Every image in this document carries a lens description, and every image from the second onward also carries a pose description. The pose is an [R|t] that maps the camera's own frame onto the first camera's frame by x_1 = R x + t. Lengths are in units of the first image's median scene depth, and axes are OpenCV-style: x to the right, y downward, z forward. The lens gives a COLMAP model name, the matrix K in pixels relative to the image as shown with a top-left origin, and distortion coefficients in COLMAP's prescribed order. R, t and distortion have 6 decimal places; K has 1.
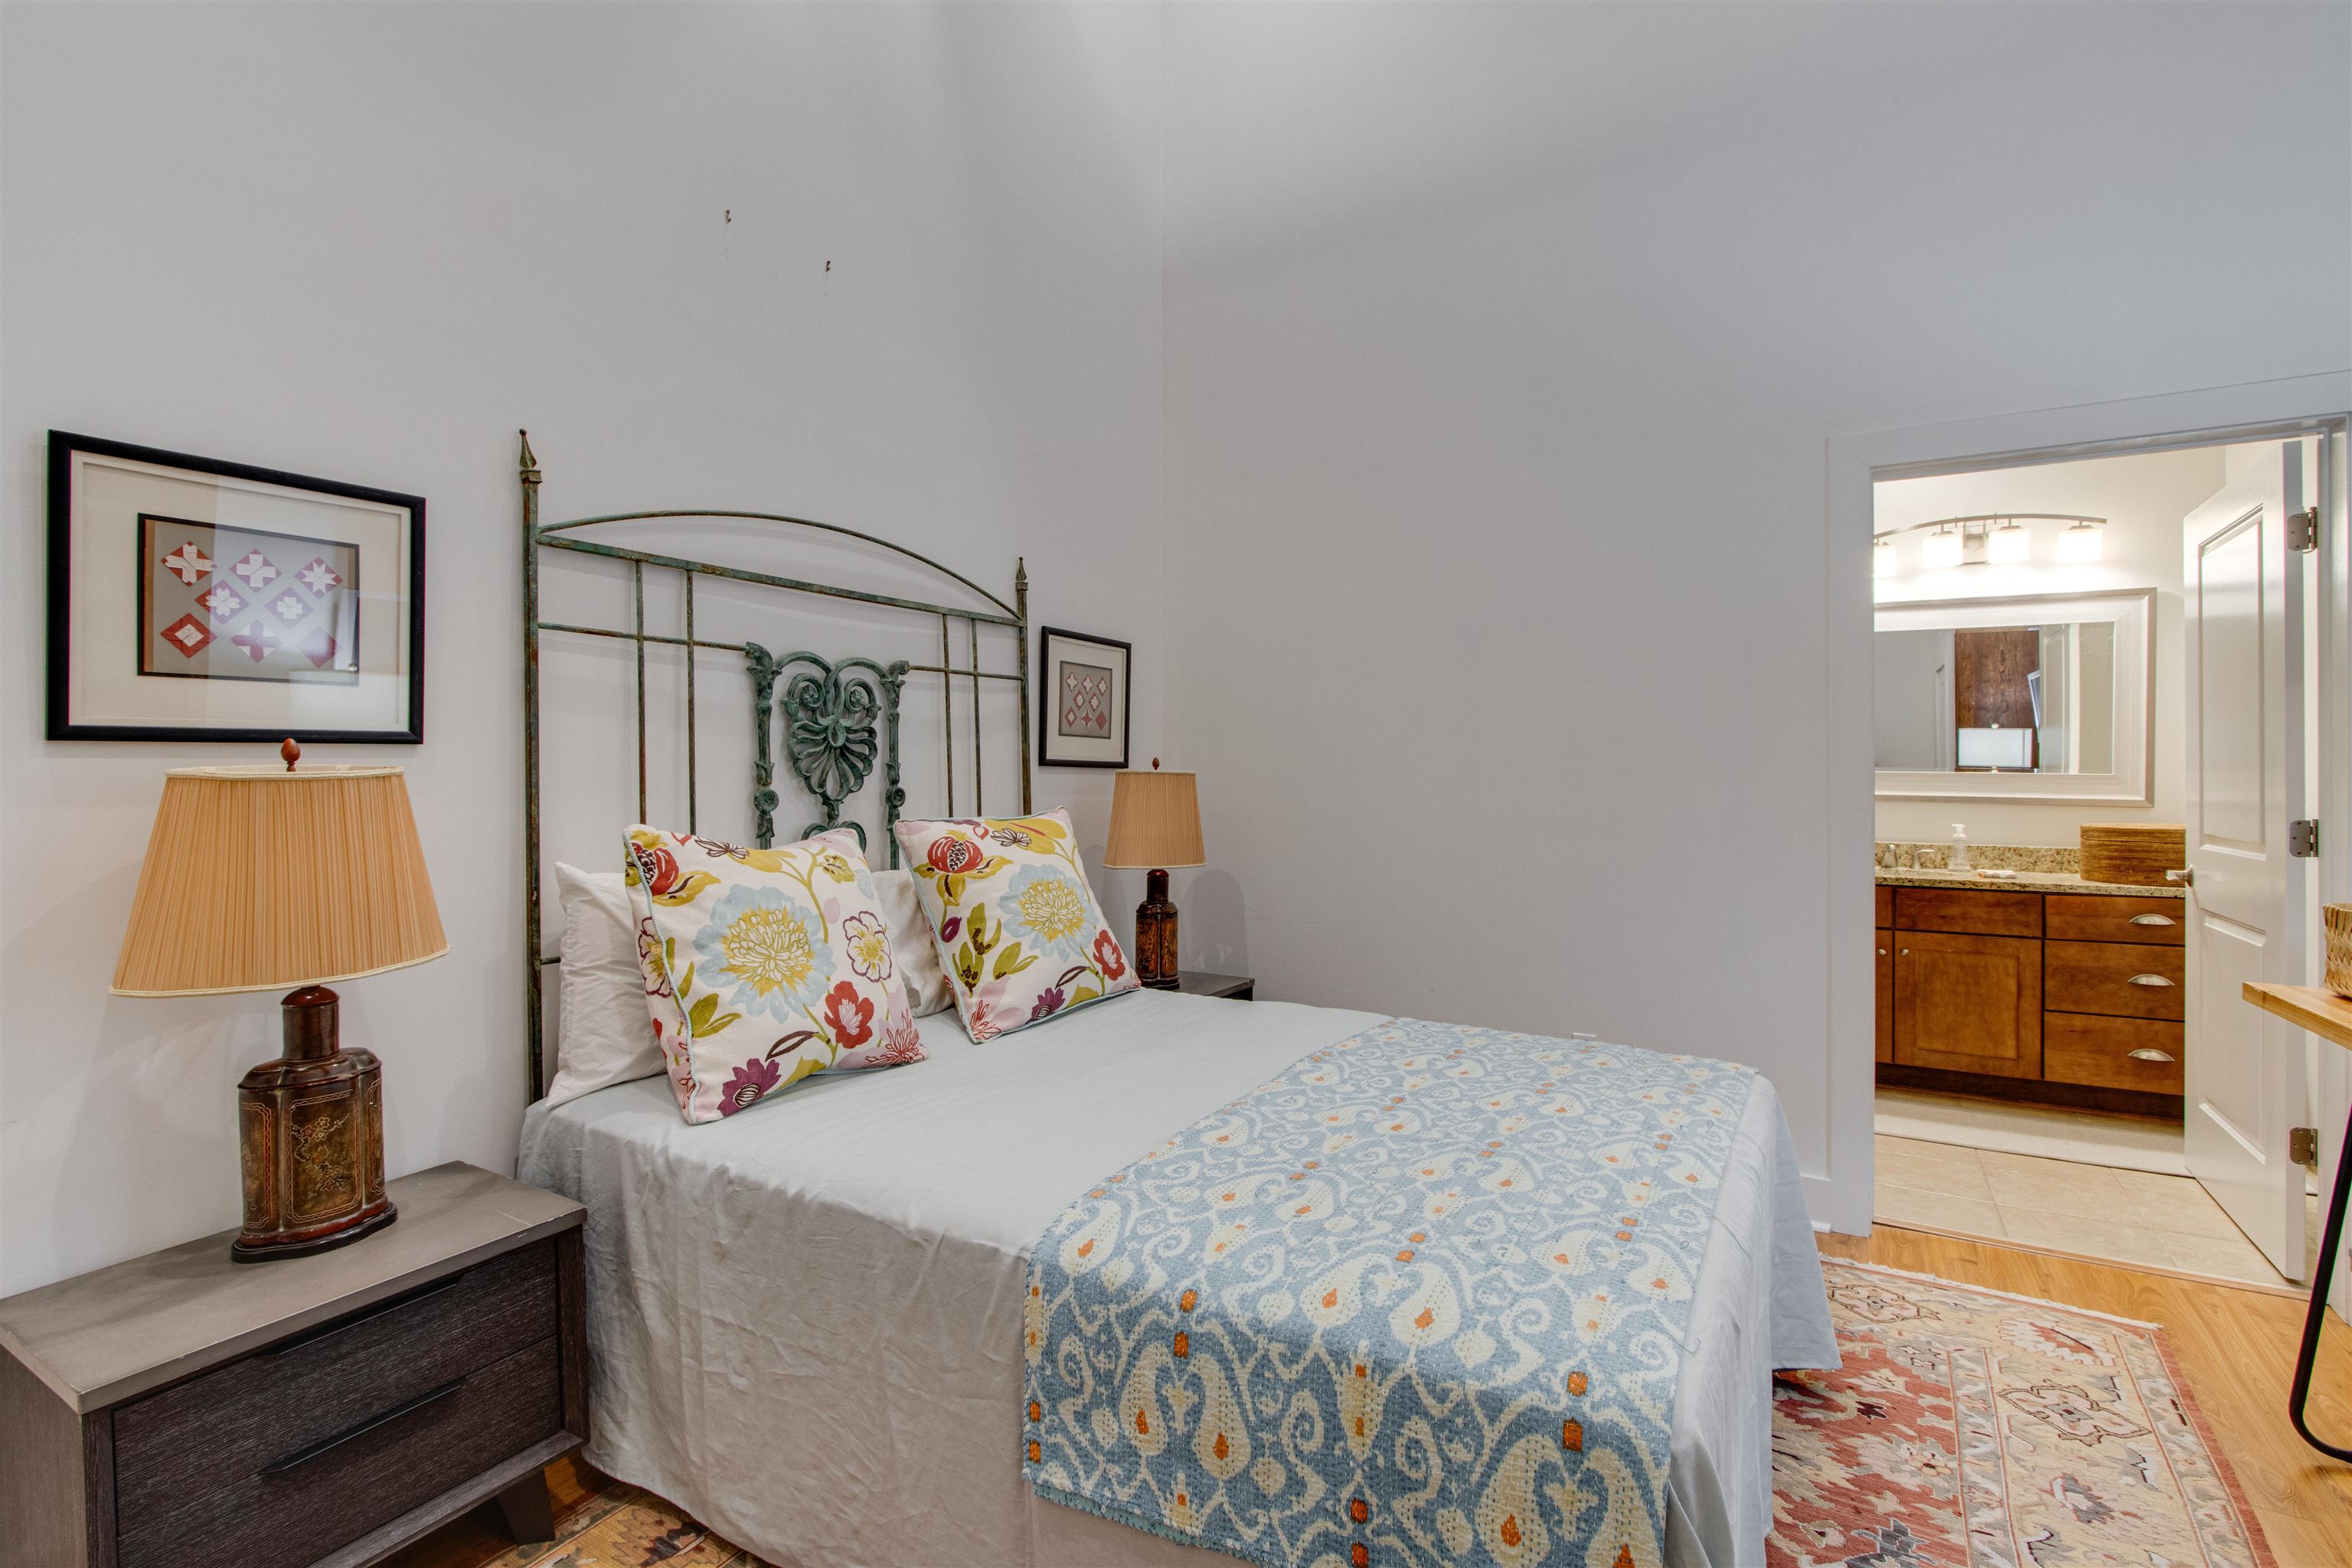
lens RADIAL K [[1103.2, 0, 1169.2], [0, 1103.2, 773.2], [0, 0, 1]] dist [-0.034276, 0.014359]
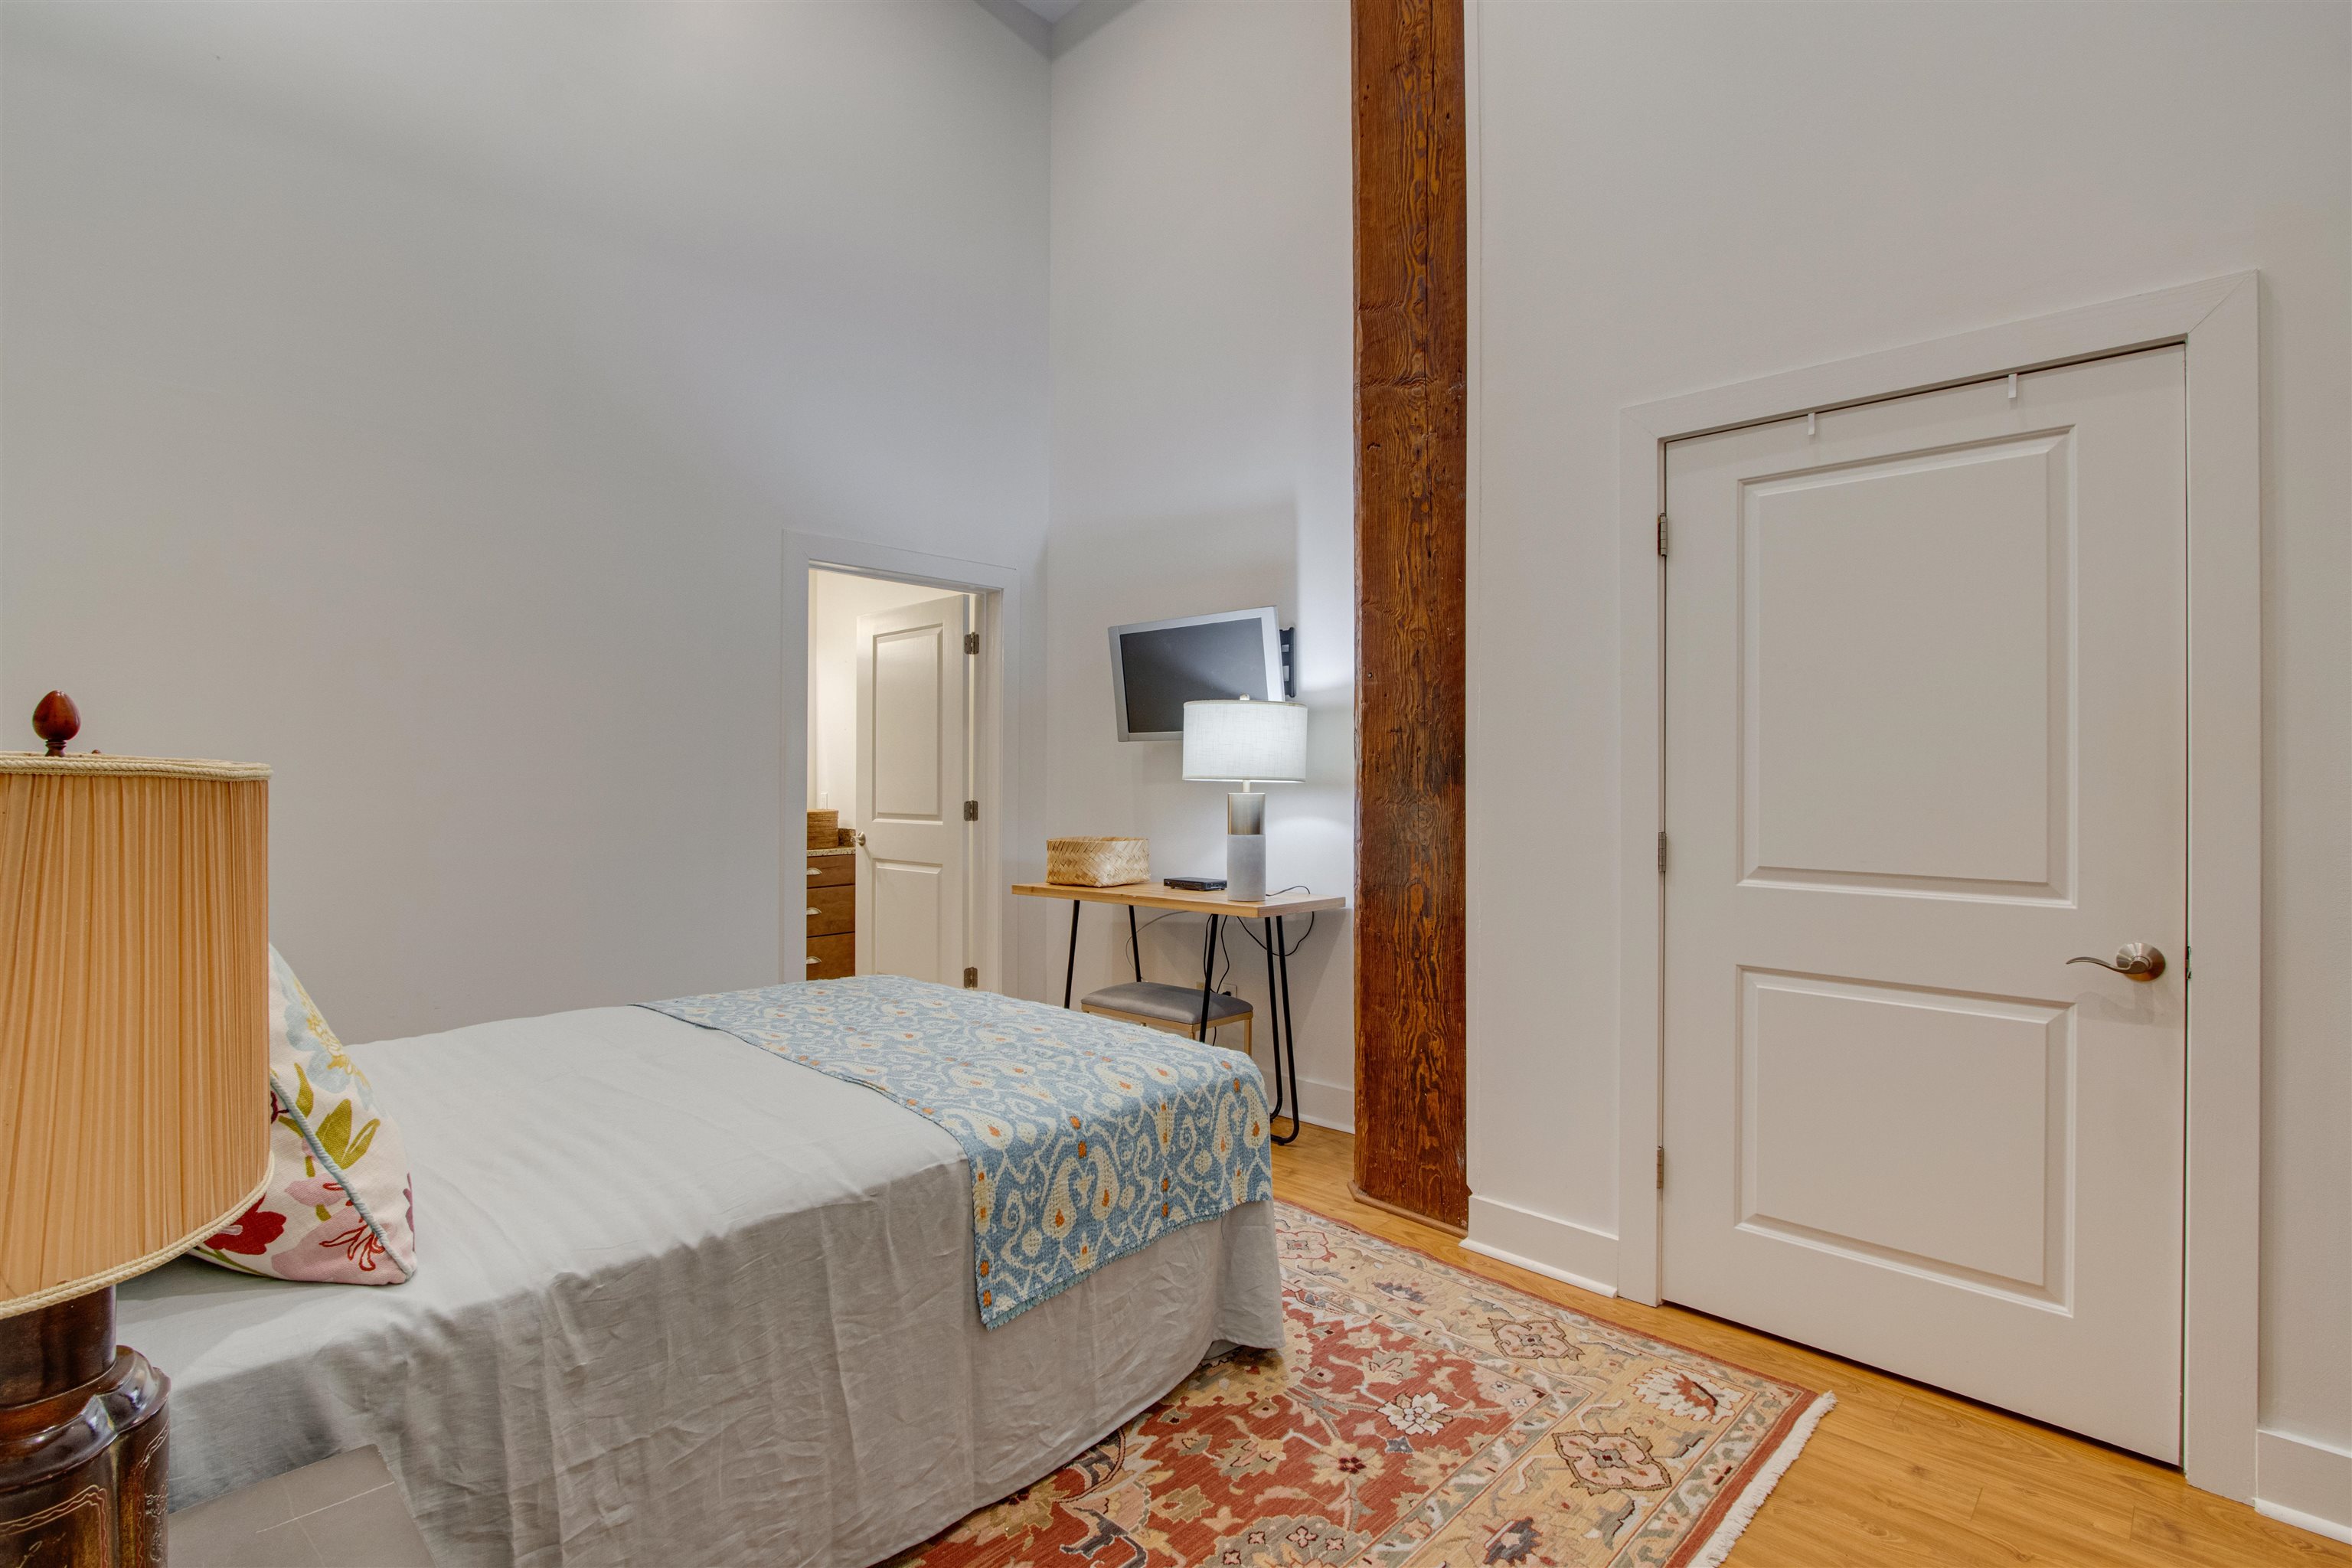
lens RADIAL K [[1103.2, 0, 1169.2], [0, 1103.2, 773.2], [0, 0, 1]] dist [-0.034276, 0.014359]
pose [[0.202606, 0.005371, 0.979246, -1.430014], [-0.005788, 0.999974, -0.004287, 0.004034], [-0.979243, -0.004799, 0.202632, 0.559320]]
